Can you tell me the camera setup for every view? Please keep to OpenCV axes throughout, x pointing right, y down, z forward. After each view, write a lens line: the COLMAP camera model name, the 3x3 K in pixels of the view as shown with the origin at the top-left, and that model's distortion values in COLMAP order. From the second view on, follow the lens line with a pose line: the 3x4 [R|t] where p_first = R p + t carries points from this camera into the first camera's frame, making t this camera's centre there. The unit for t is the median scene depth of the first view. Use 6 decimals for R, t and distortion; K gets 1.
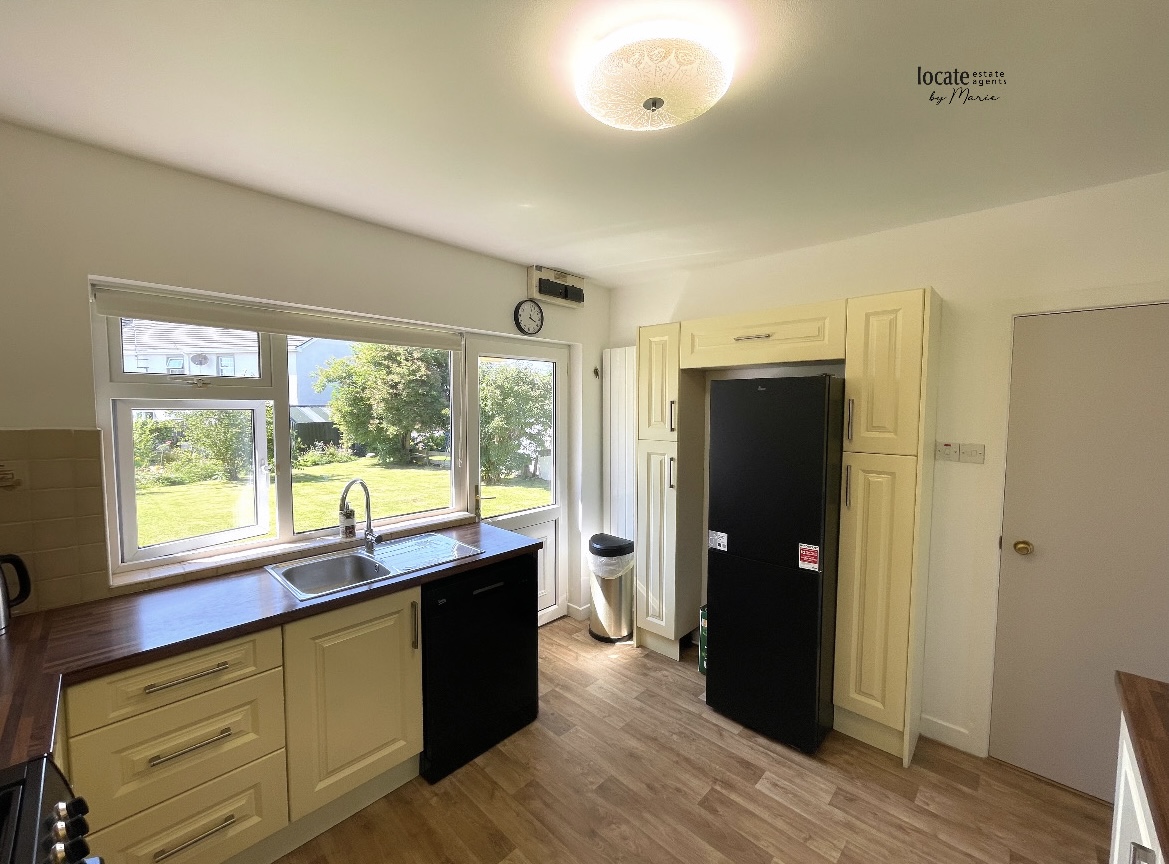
lens RADIAL K [[474.6, 0, 581.7], [0, 474.6, 432.8], [0, 0, 1]] dist [-0.004598, 0.000174]
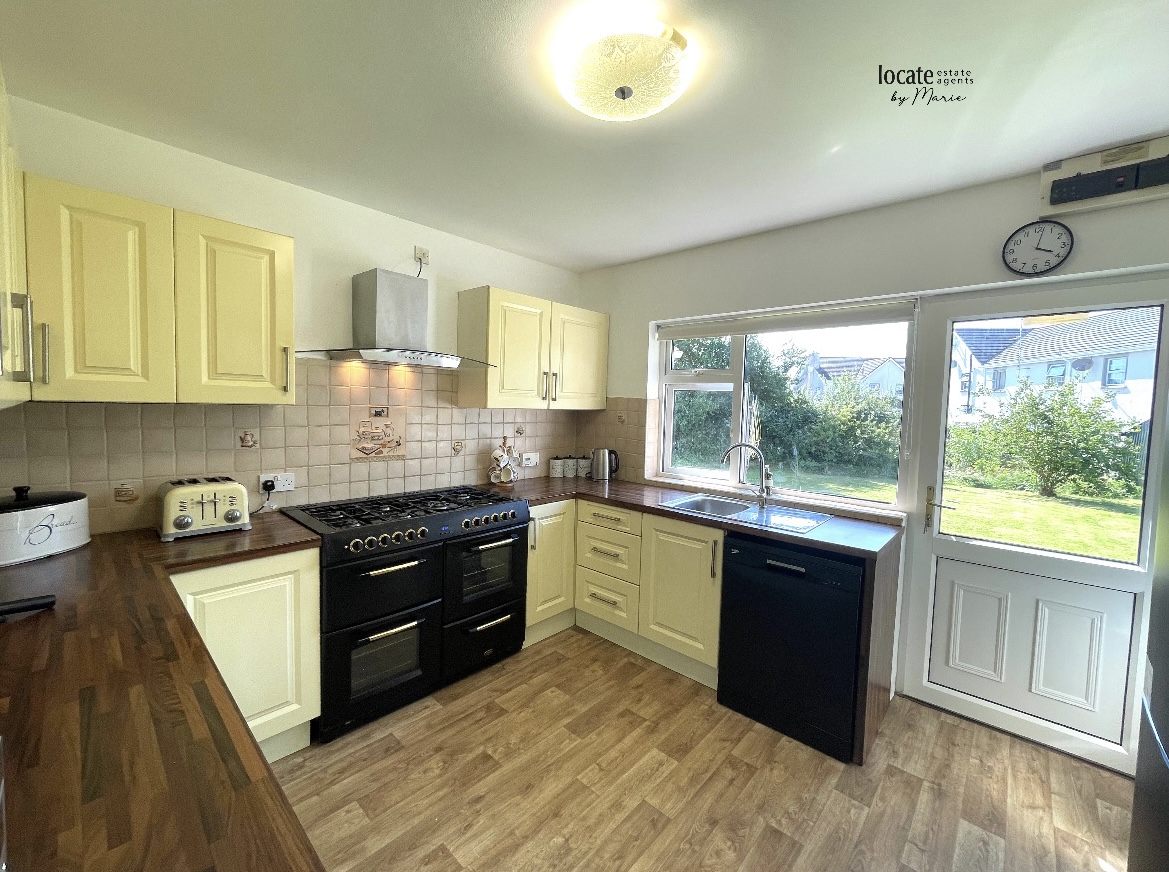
lens RADIAL K [[474.6, 0, 581.9], [0, 474.6, 430.5], [0, 0, 1]] dist [-0.004598, 0.000174]
pose [[0.011892, 0.053922, -0.998474, 0.745023], [-0.085370, 0.994954, 0.052715, 0.033523], [0.996278, 0.084613, 0.016435, 0.531896]]
